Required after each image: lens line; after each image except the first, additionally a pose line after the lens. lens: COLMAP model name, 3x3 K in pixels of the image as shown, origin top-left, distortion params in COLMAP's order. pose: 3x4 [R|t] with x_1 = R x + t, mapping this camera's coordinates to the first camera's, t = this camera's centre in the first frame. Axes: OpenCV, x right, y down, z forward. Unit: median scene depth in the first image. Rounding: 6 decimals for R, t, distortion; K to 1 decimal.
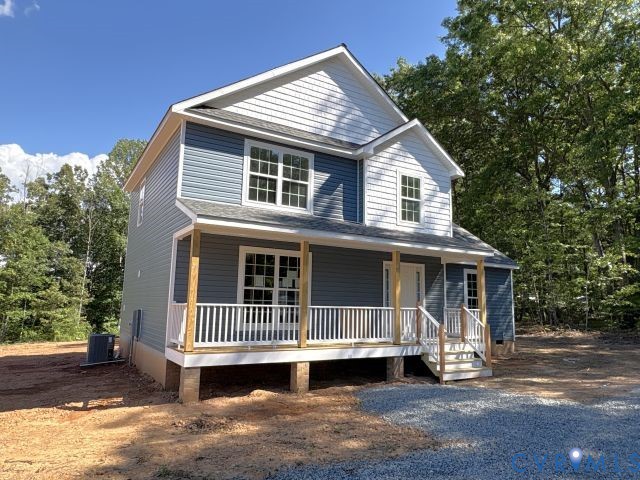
lens RADIAL K [[442.9, 0, 320.4], [0, 442.9, 240.4], [0, 0, 1]] dist [-0.000018, 0.000107]
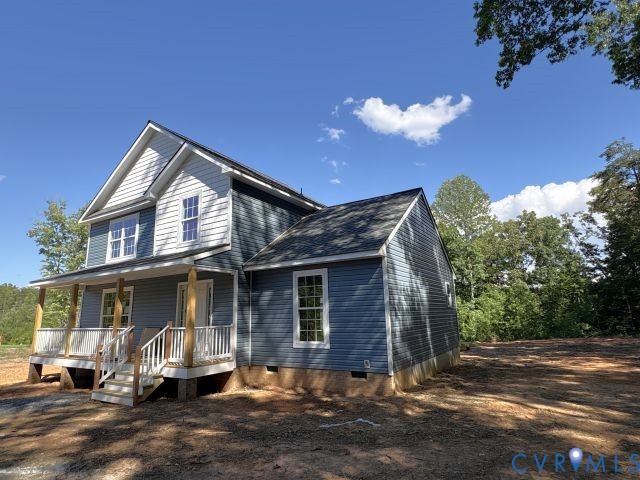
lens RADIAL K [[360.6, 0, 319.9], [0, 360.6, 239.1], [0, 0, 1]] dist [-0.004320, -0.000394]
pose [[0.449068, -0.216704, -0.866820, 1.067749], [0.164896, 0.973579, -0.157967, 0.136657], [0.878150, -0.071998, 0.472937, 0.875896]]
